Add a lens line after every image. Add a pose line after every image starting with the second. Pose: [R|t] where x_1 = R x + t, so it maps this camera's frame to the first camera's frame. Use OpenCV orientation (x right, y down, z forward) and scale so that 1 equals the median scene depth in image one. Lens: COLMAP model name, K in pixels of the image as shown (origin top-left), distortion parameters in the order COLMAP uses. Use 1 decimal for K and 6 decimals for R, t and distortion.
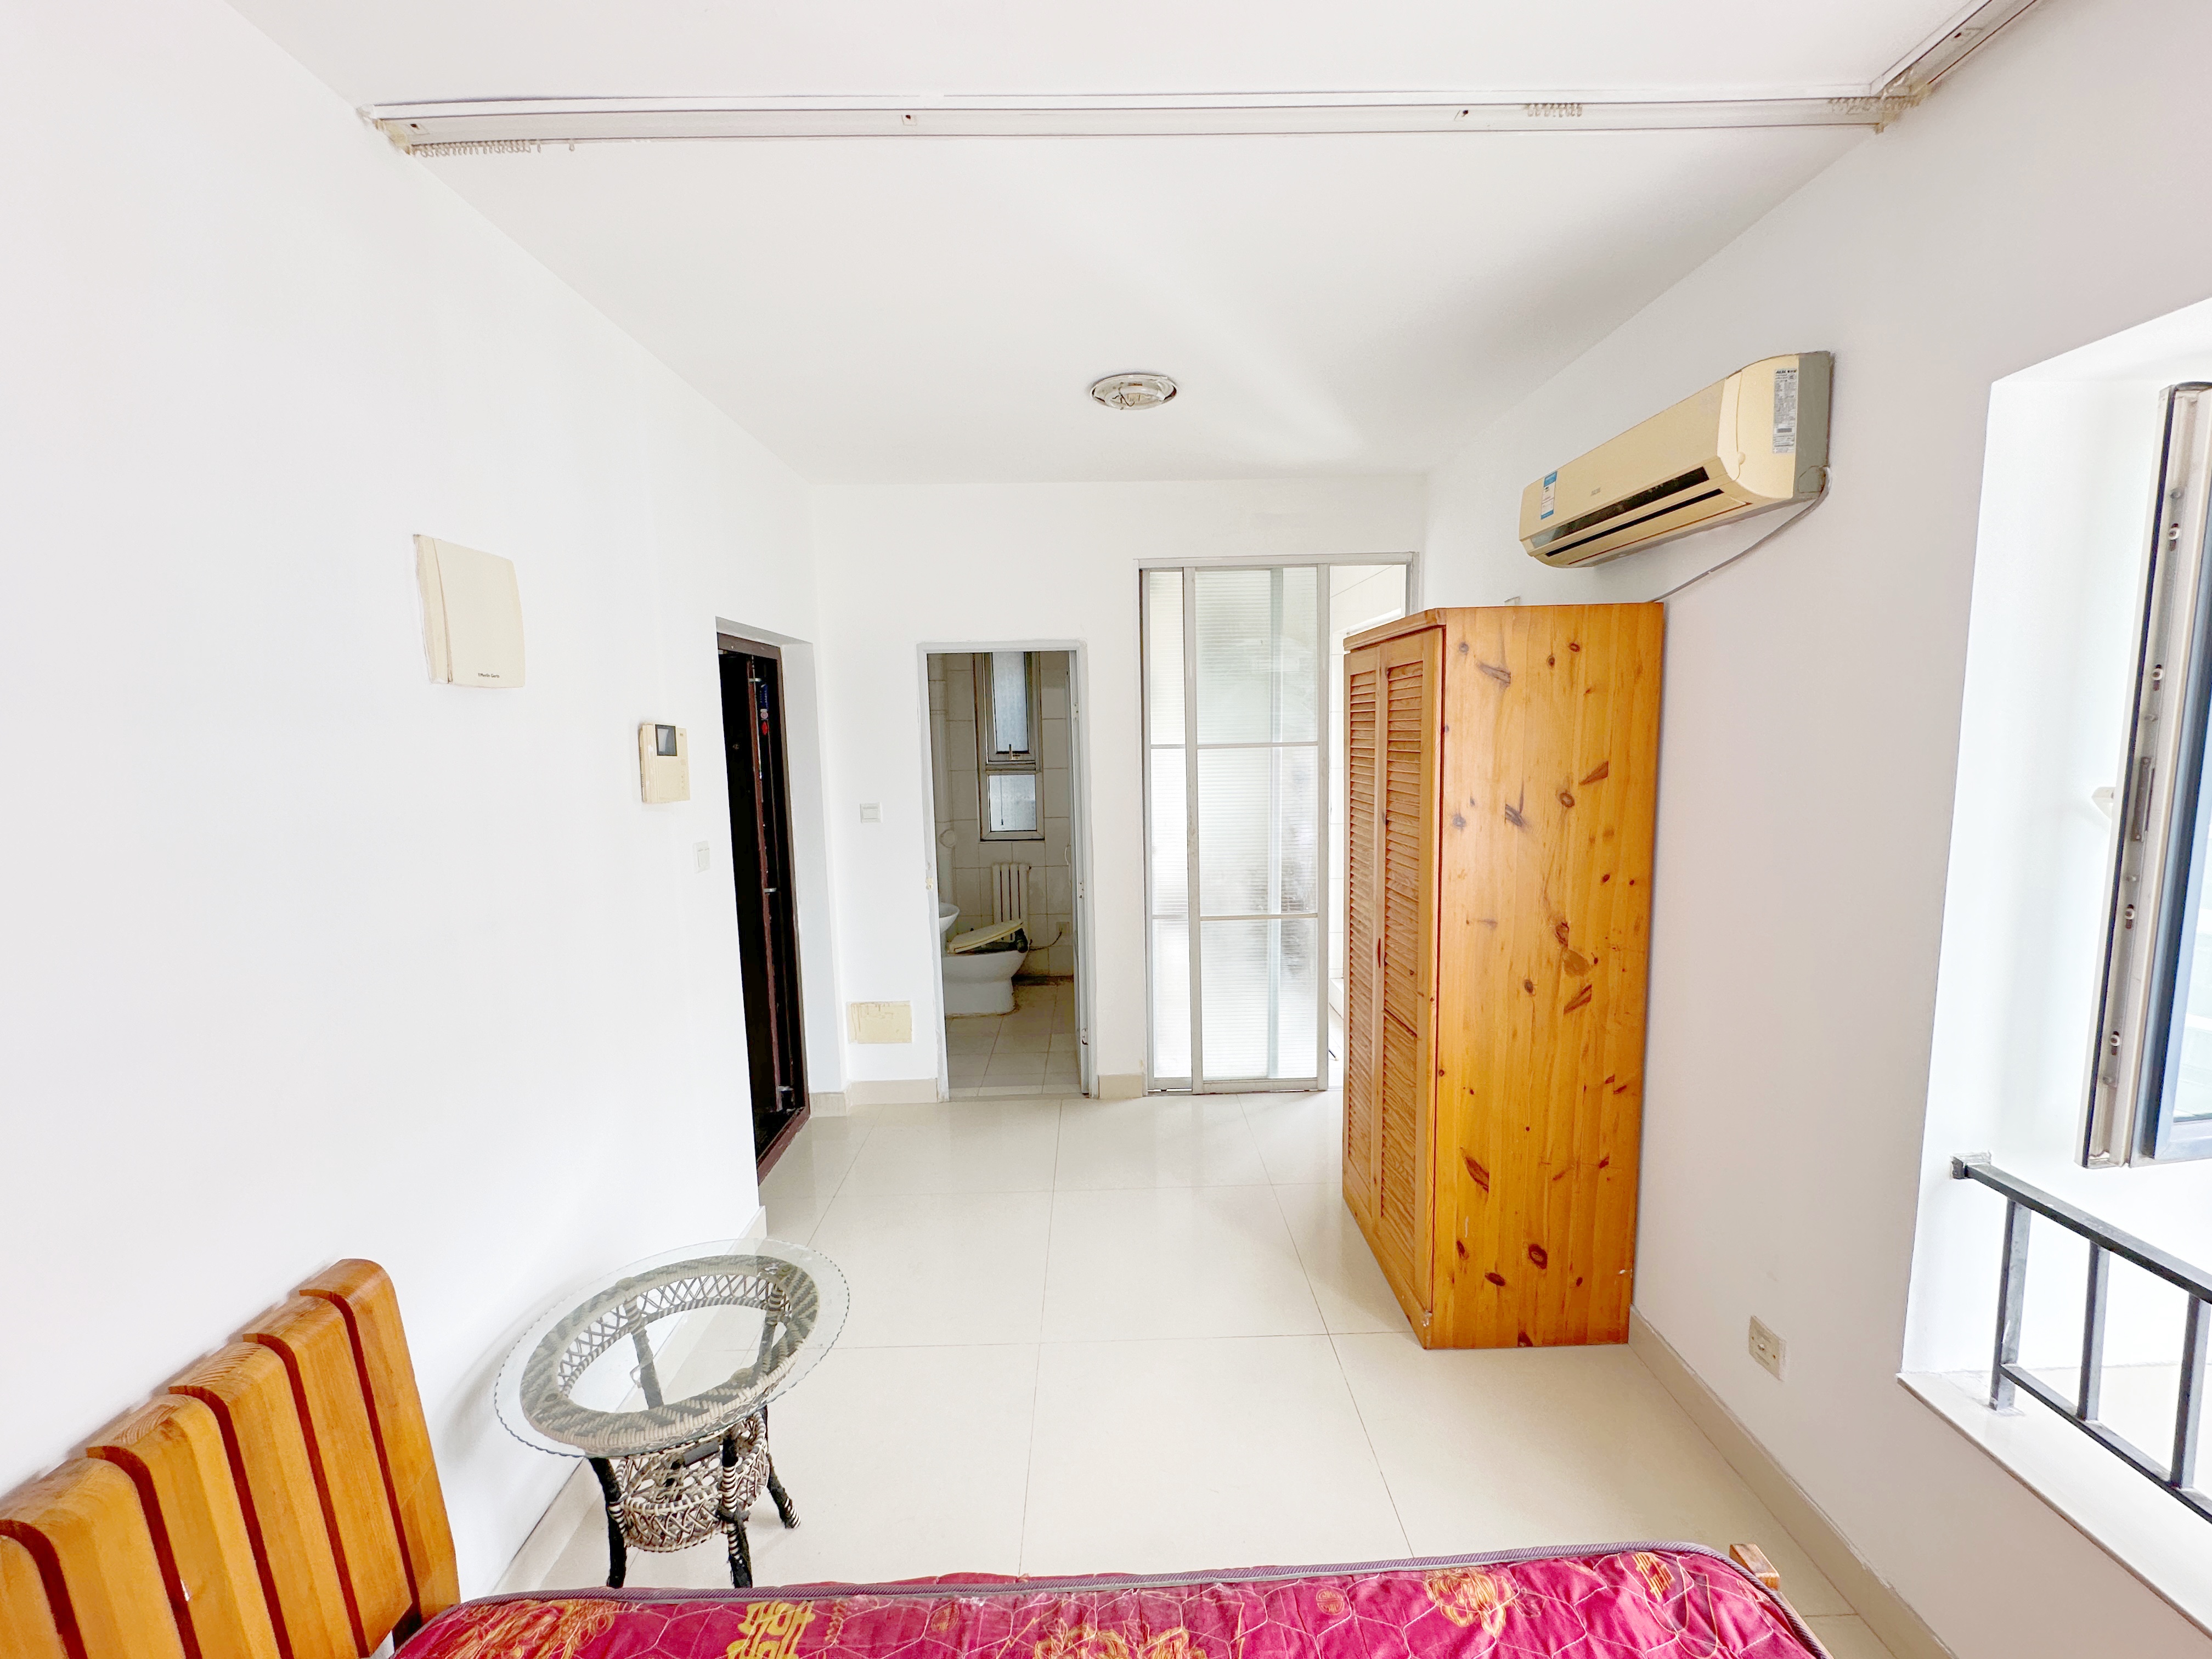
lens RADIAL K [[883.9, 0, 1102.9], [0, 883.9, 831.2], [0, 0, 1]] dist [-0.003529, -0.000649]
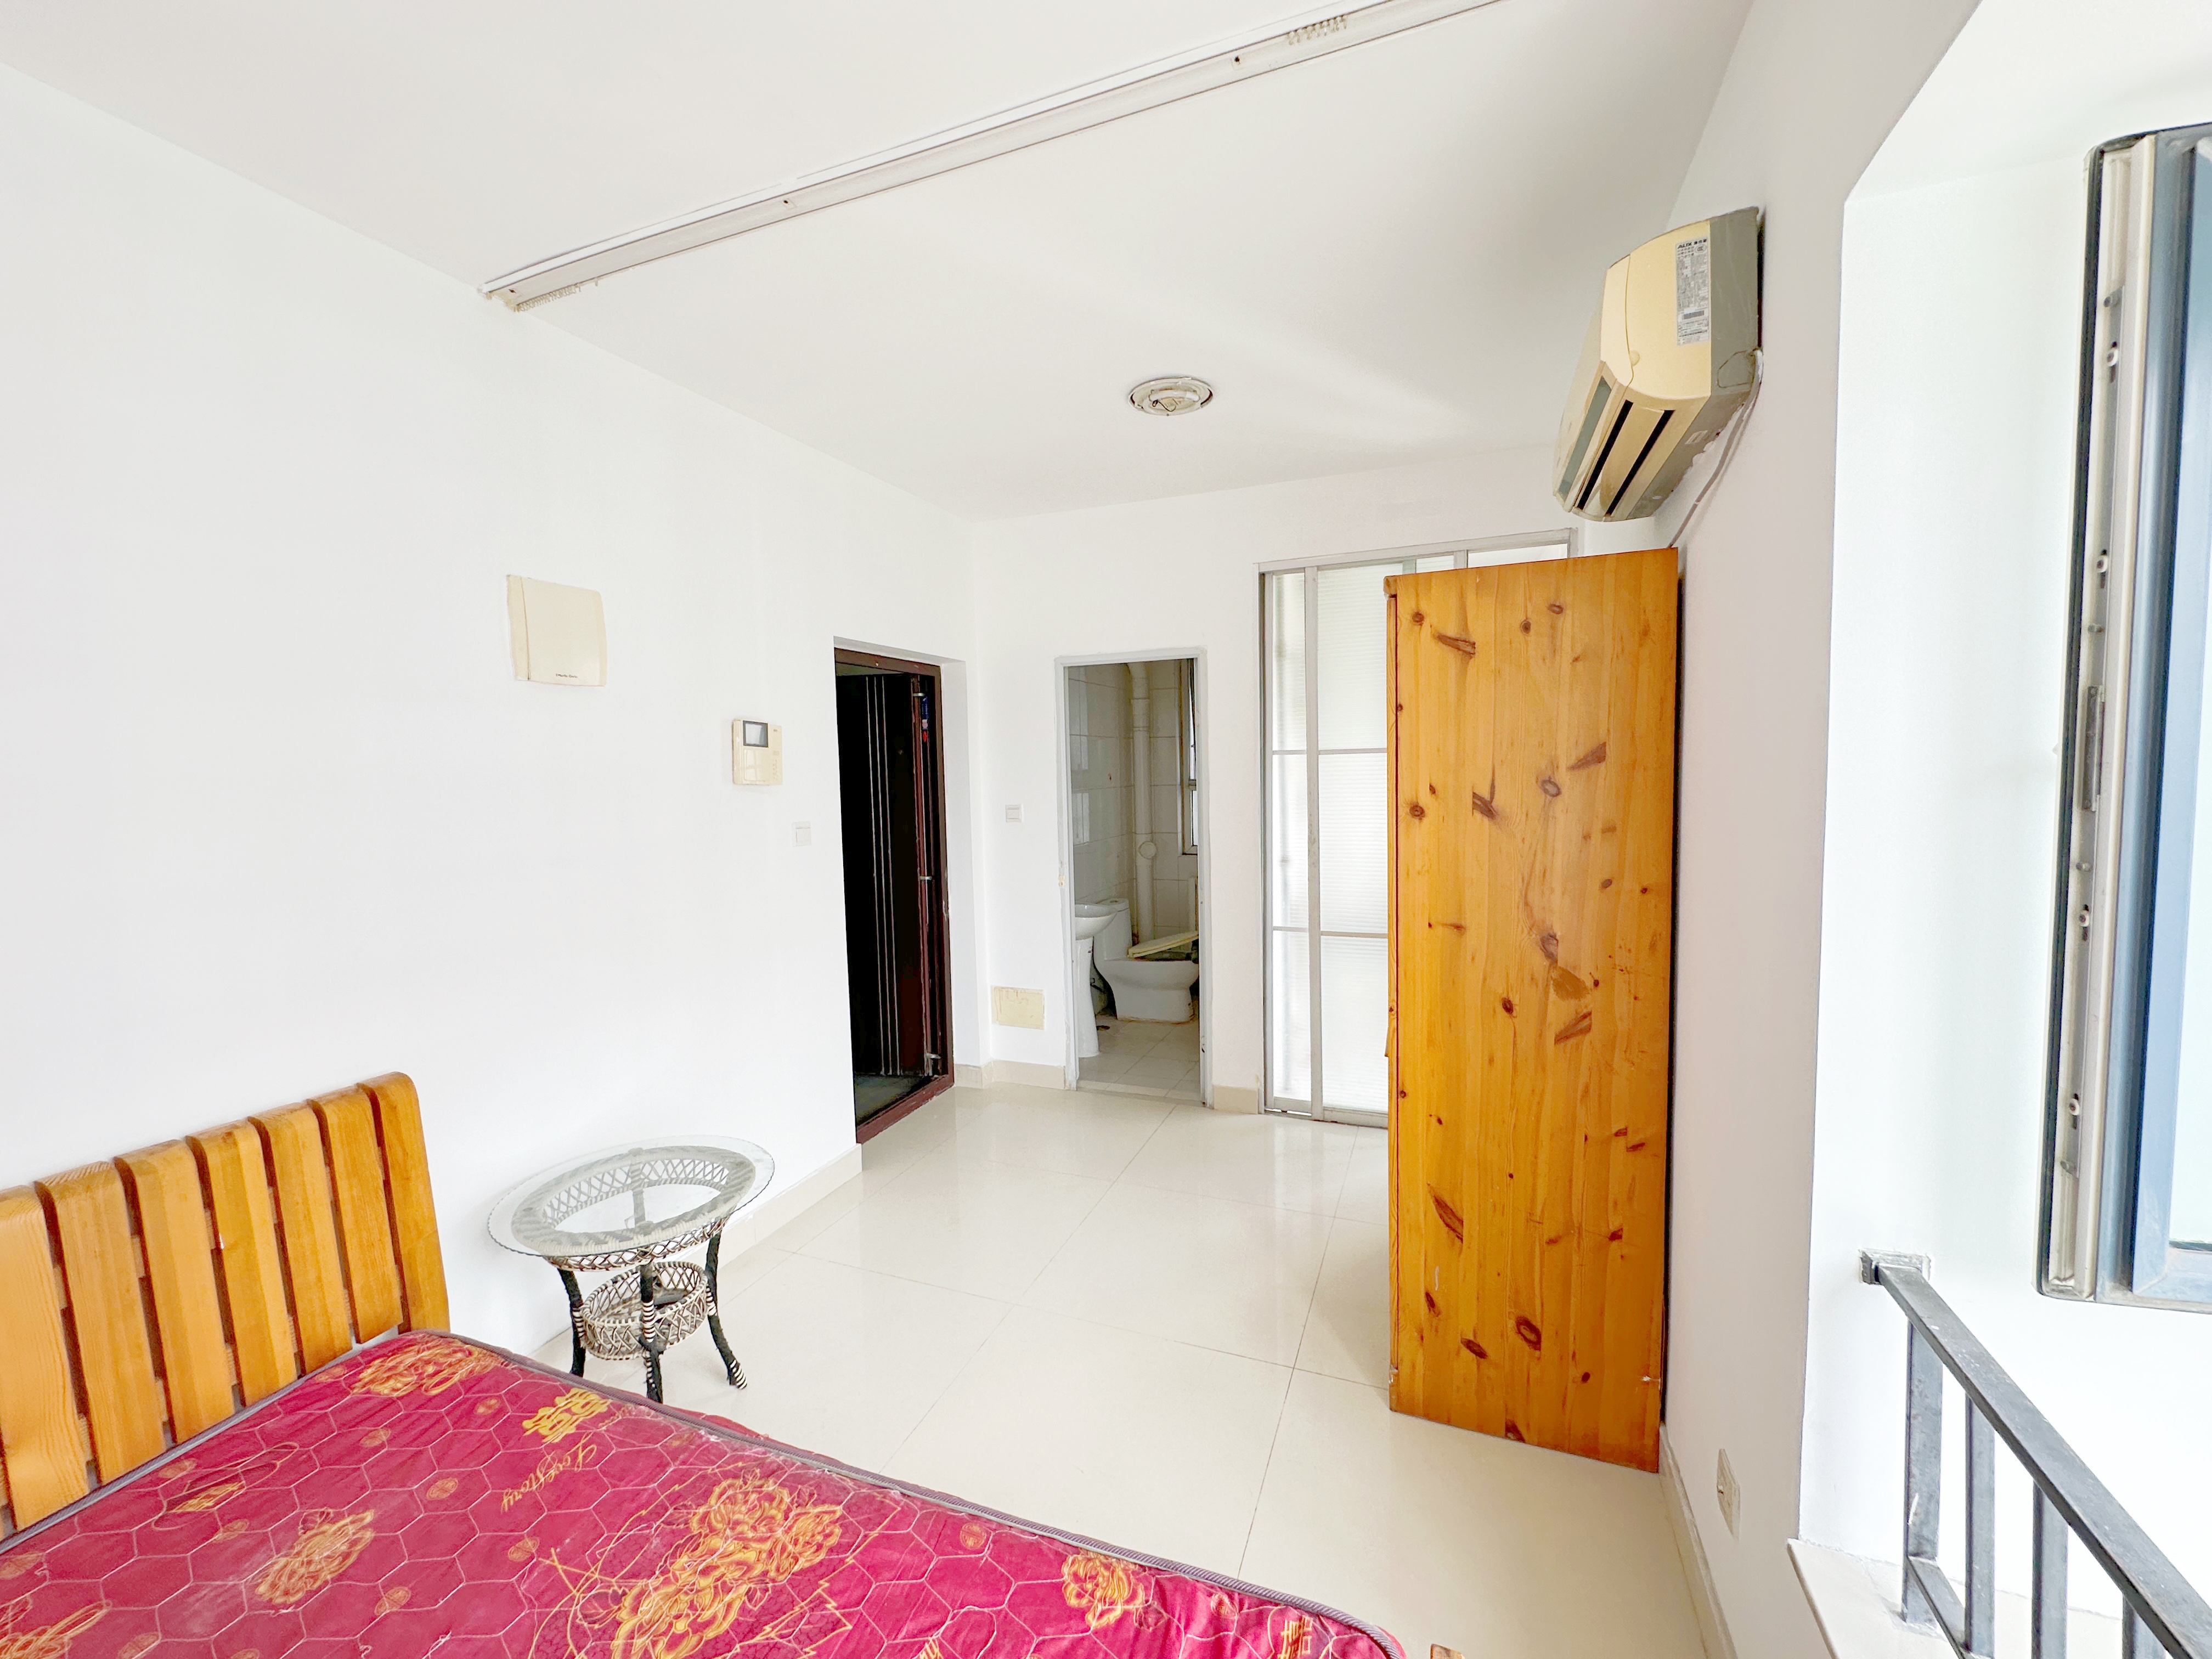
lens RADIAL K [[883.9, 0, 1099.1], [0, 883.9, 830.6], [0, 0, 1]] dist [-0.003529, -0.000649]
pose [[0.924168, 0.030065, -0.380800, 0.449999], [-0.044544, 0.998579, -0.029262, 0.049936], [0.379379, 0.044006, 0.924194, 0.050438]]
